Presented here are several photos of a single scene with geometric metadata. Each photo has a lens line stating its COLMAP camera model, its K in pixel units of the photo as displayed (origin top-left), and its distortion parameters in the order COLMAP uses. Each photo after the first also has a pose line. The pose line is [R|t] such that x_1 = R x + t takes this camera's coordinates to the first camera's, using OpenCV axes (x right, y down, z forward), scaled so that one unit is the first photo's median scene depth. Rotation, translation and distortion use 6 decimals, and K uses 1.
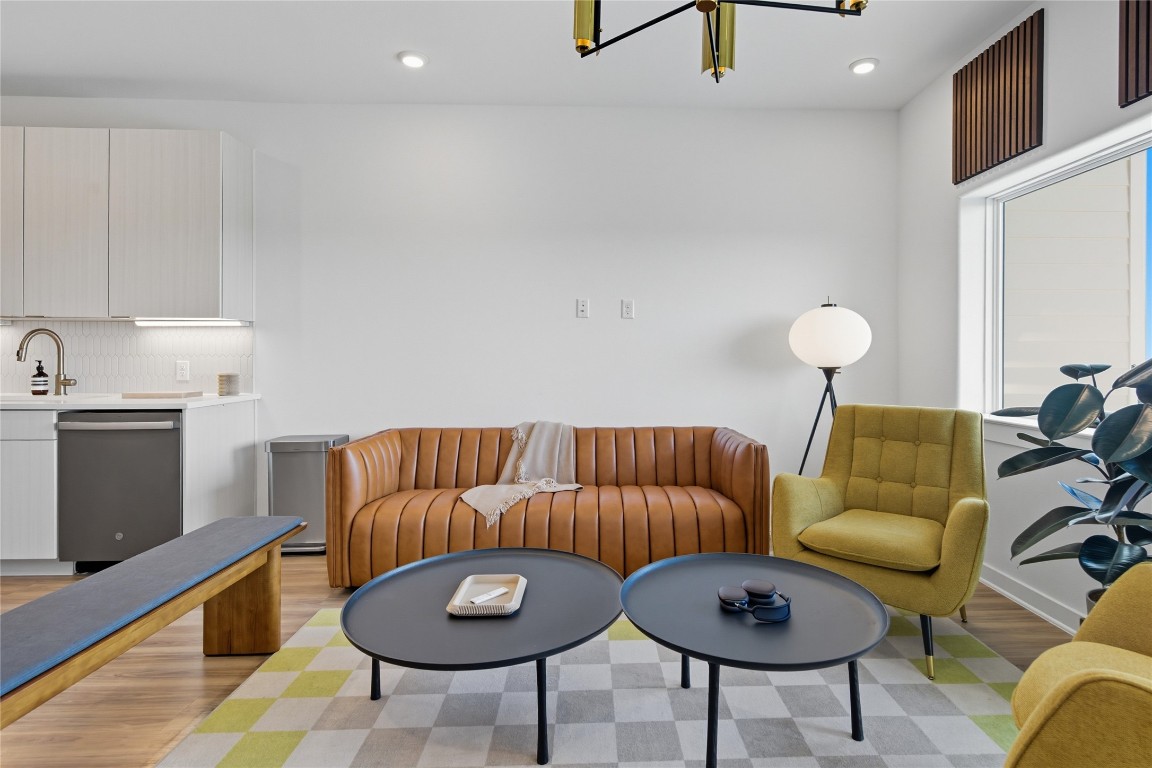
lens RADIAL K [[580.5, 0, 609.3], [0, 580.5, 359.9], [0, 0, 1]] dist [0.002564, 0.001099]
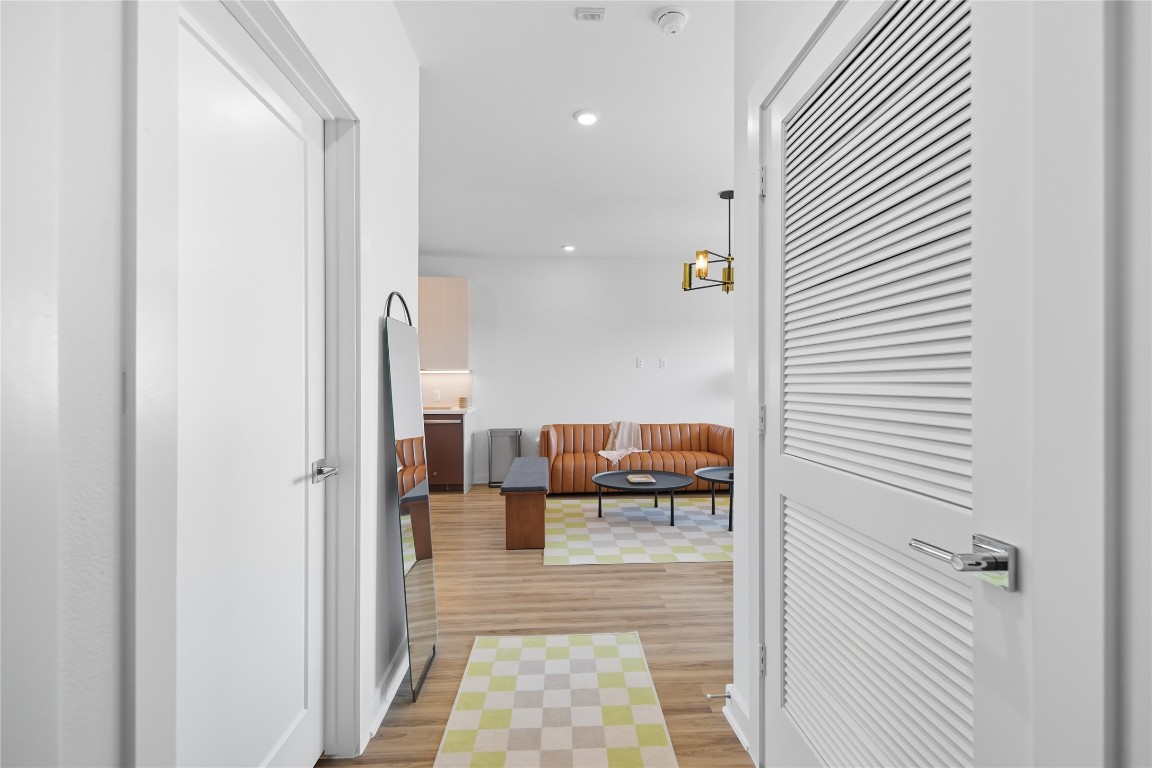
lens RADIAL K [[536.5, 0, 576.0], [0, 536.5, 384.0], [0, 0, 1]] dist [-0.001214, -0.000210]
pose [[0.999774, -0.001294, 0.021200, -0.326397], [0.001286, 0.999999, 0.000405, -0.022325], [-0.021200, -0.000378, 0.999775, -0.860761]]
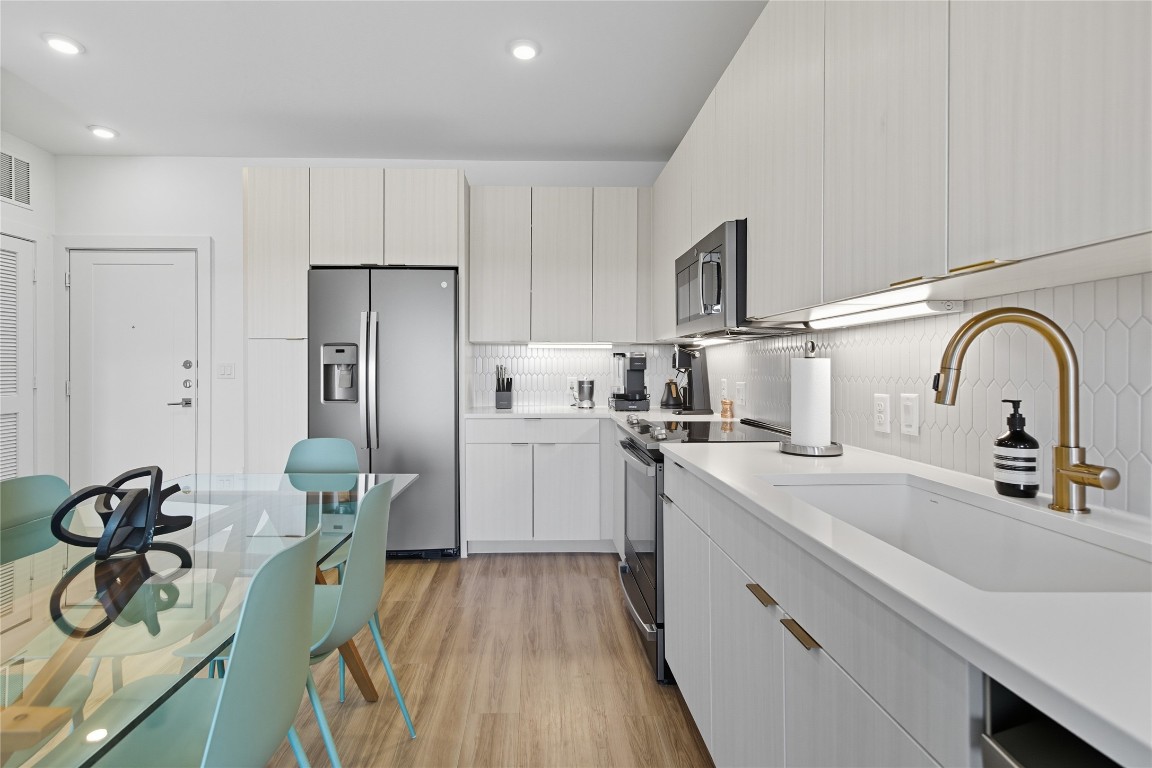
lens RADIAL K [[556.4, 0, 546.6], [0, 556.4, 368.2], [0, 0, 1]] dist [0.002125, 0.000042]
pose [[-0.008553, -0.004047, -0.999955, -0.665293], [-0.005007, 0.999979, -0.004004, -0.016538], [0.999951, 0.004972, -0.008573, 0.751533]]
